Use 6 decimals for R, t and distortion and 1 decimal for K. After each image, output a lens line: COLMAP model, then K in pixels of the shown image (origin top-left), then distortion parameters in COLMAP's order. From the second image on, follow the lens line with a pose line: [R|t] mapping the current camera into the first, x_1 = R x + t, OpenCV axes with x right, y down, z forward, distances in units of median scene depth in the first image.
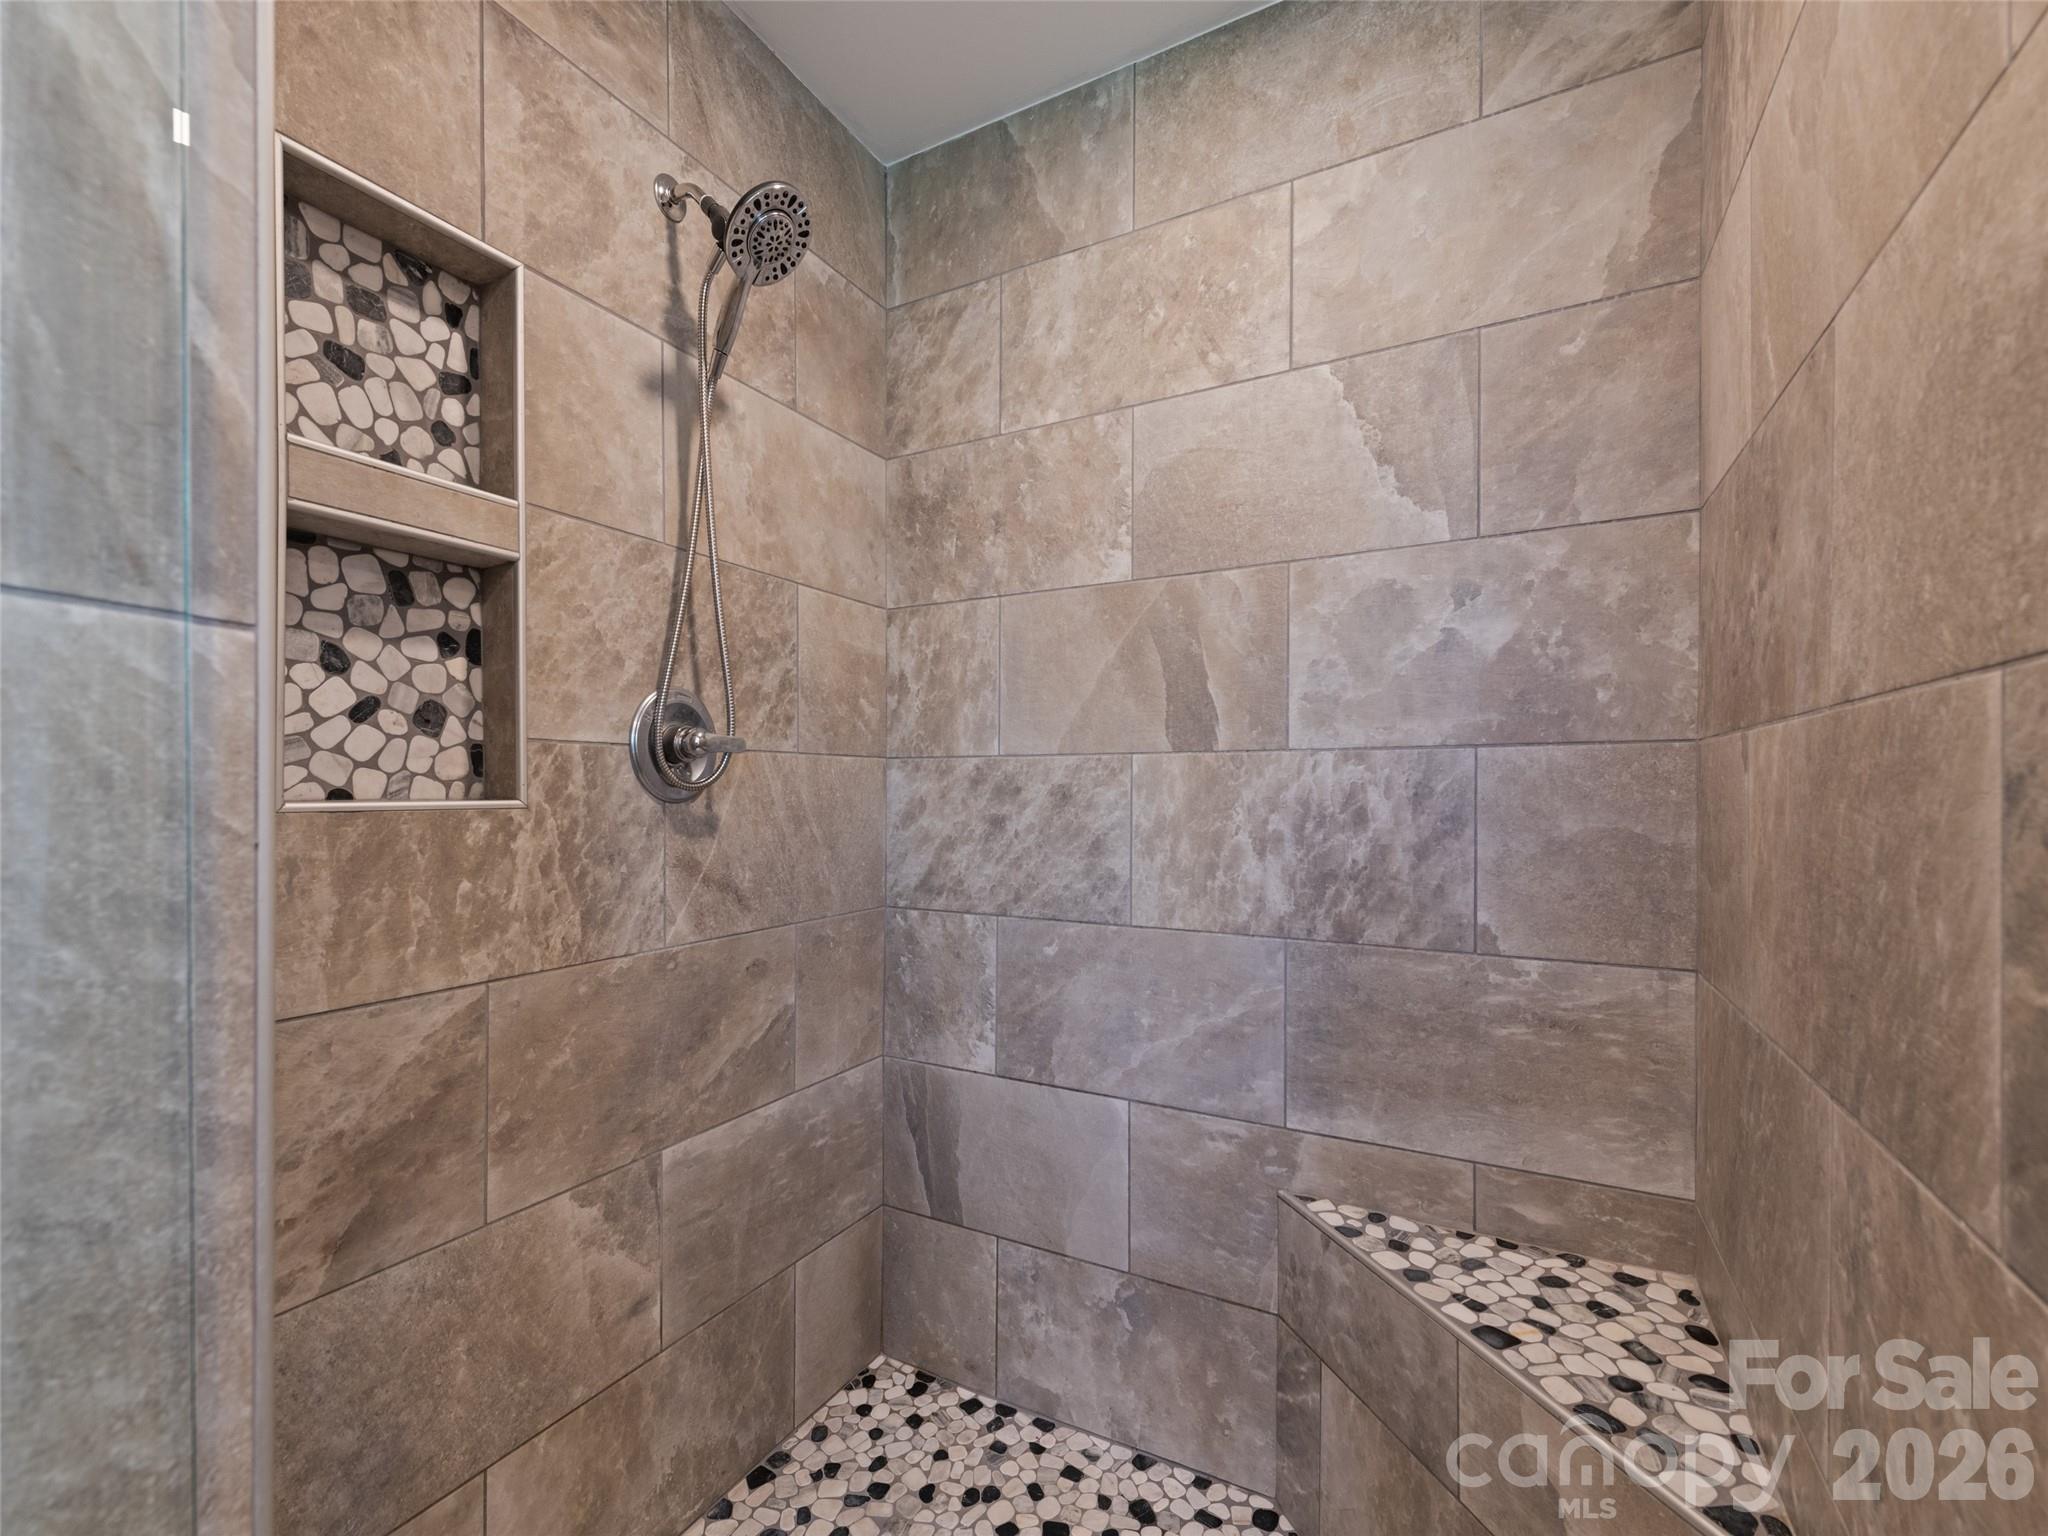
lens RADIAL K [[864.7, 0, 1033.6], [0, 864.7, 797.0], [0, 0, 1]] dist [0.012104, -0.004485]
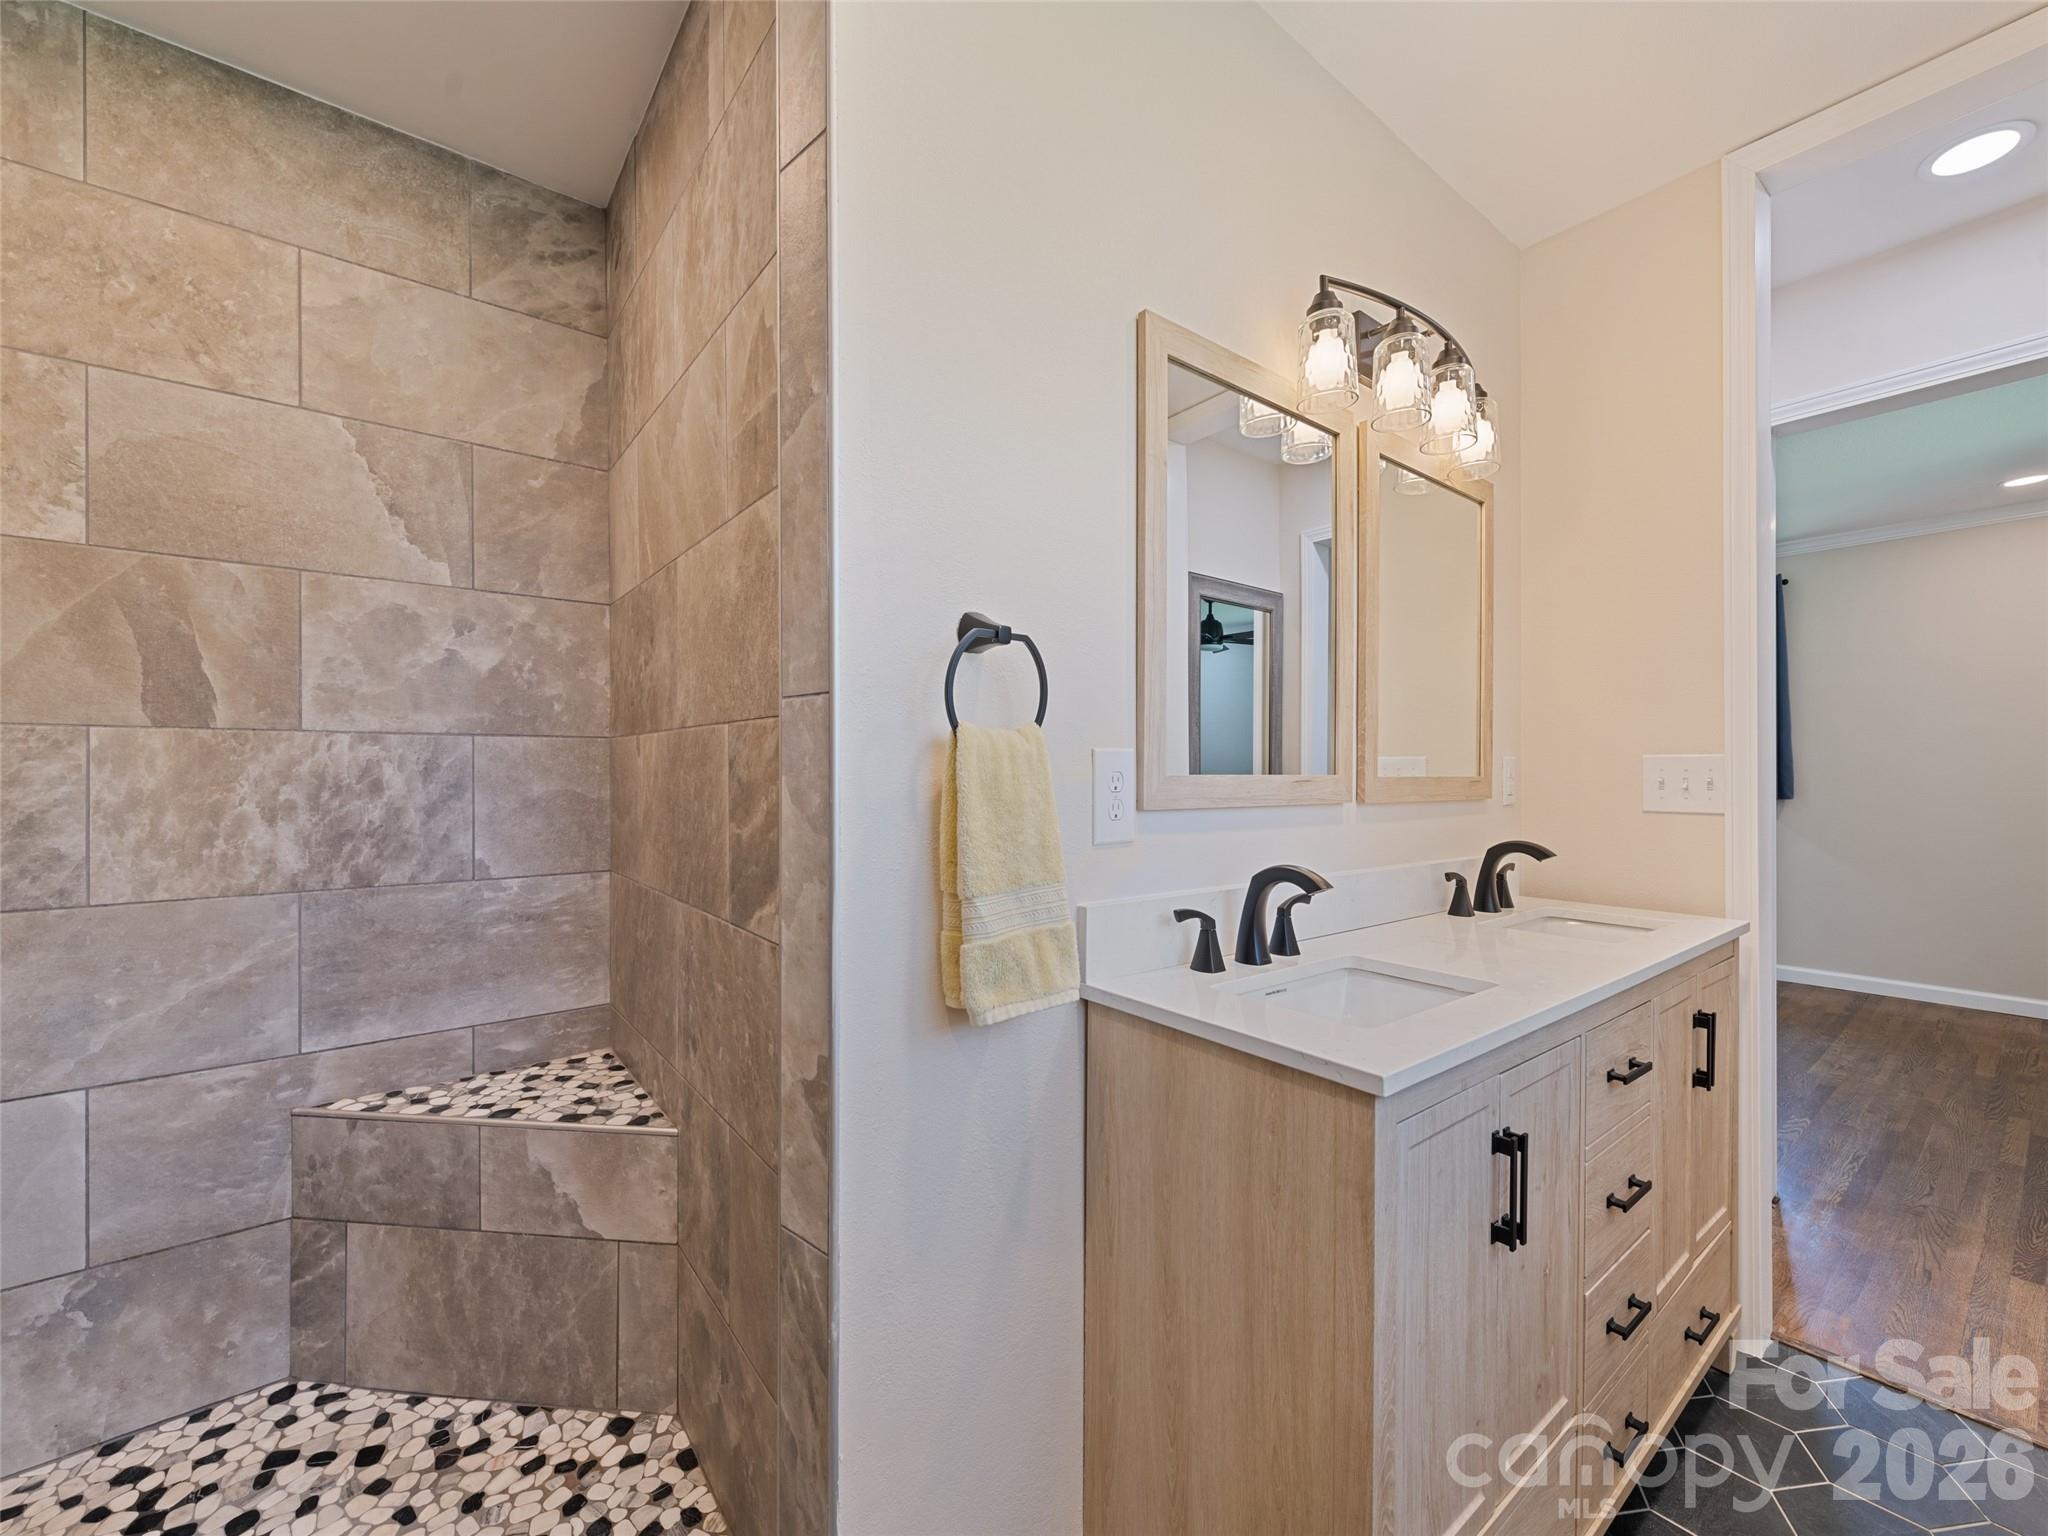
lens RADIAL K [[812.3, 0, 1029.5], [0, 812.3, 776.2], [0, 0, 1]] dist [0.008983, -0.001790]
pose [[0.385672, -0.005142, 0.922622, -0.362357], [0.005846, 0.999978, 0.003130, 0.010005], [-0.922618, 0.004186, 0.385693, -0.350385]]
